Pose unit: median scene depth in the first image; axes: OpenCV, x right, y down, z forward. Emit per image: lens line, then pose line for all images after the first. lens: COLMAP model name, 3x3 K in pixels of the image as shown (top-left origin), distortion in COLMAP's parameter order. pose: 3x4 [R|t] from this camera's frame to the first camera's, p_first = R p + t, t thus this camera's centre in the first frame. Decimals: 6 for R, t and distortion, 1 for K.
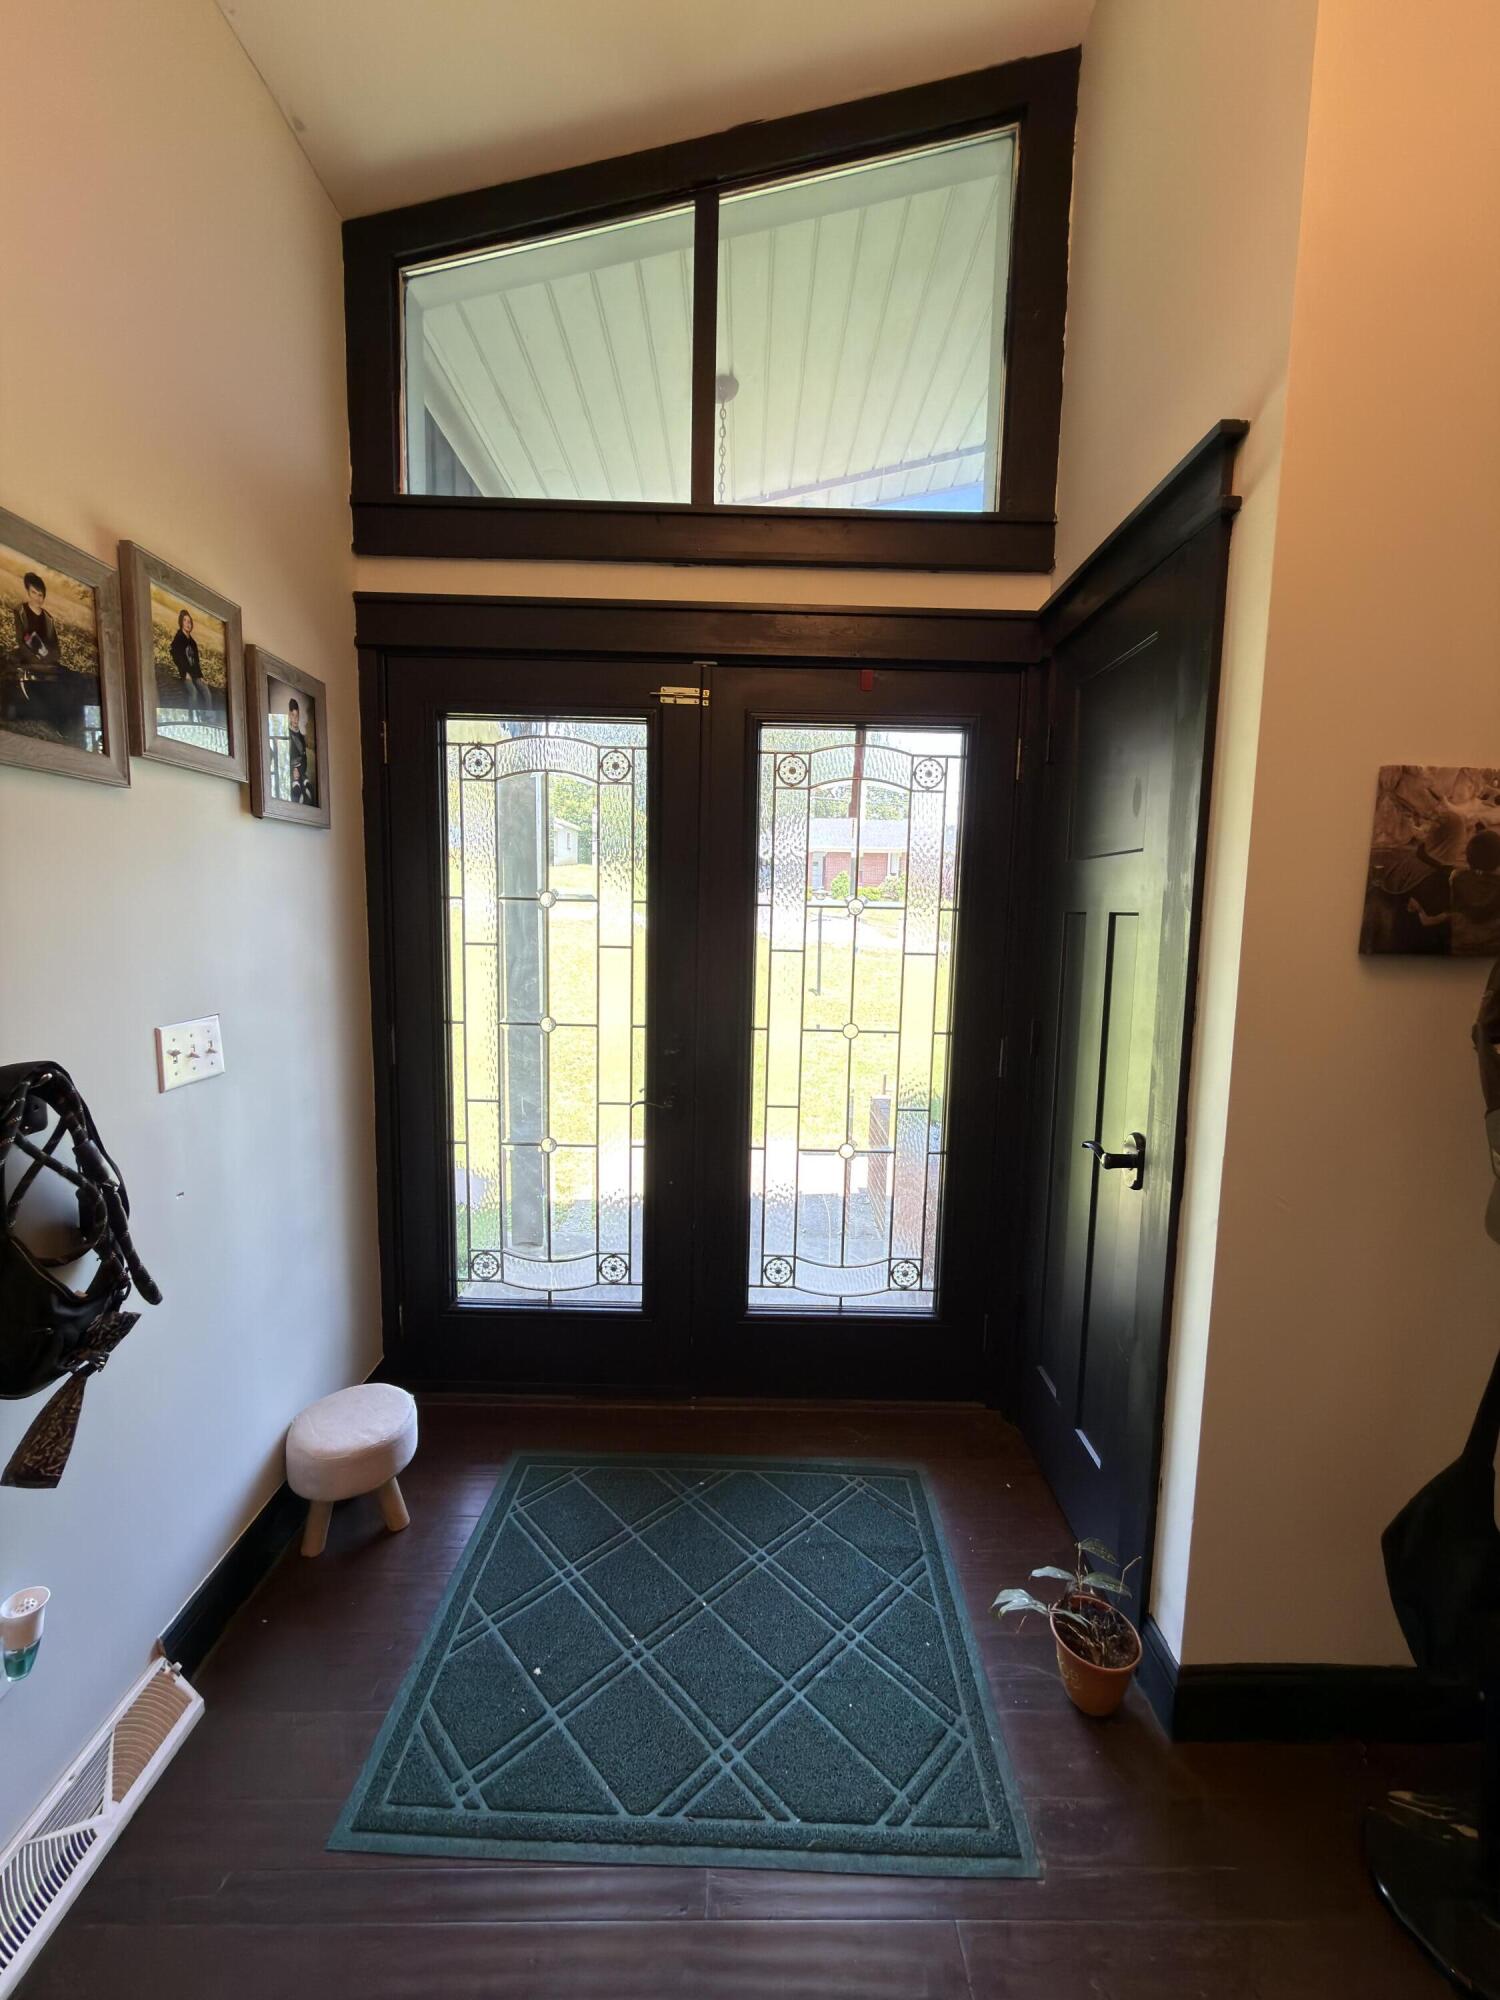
lens RADIAL K [[785.5, 0, 750.0], [0, 785.5, 1000.0], [0, 0, 1]] dist [-0.000105, 0.000067]
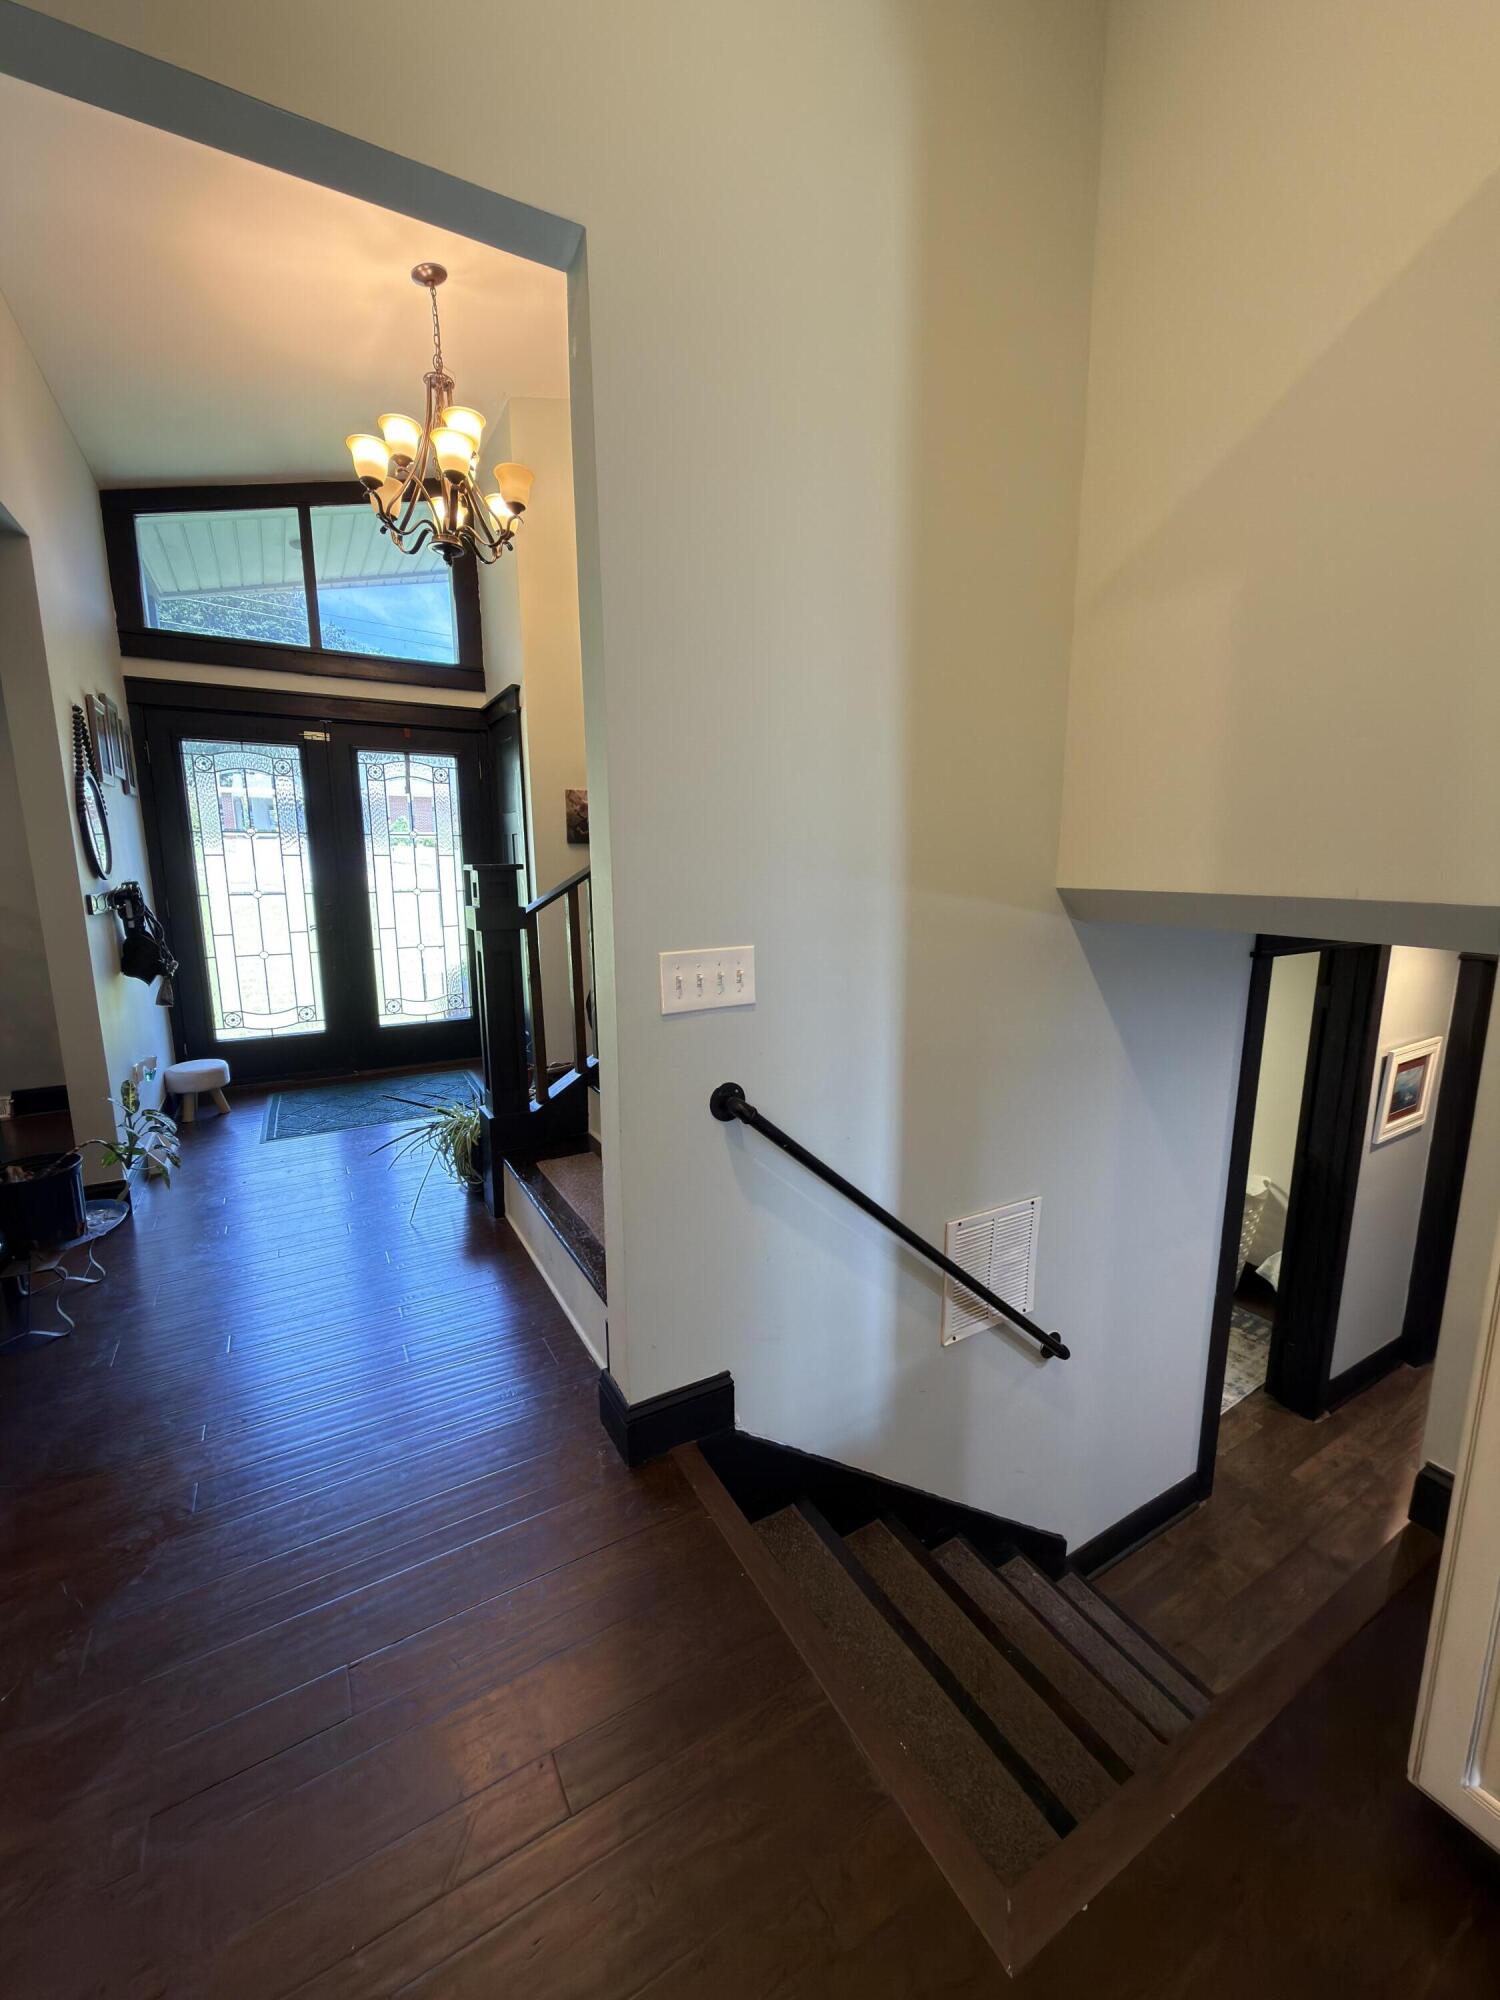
lens RADIAL K [[785.5, 0, 750.0], [0, 785.5, 1000.0], [0, 0, 1]] dist [-0.000105, 0.000067]
pose [[0.868093, -0.108351, 0.484432, -0.175012], [0.076797, 0.993453, 0.084581, 0.244256], [-0.490425, -0.036221, 0.870731, -1.501257]]
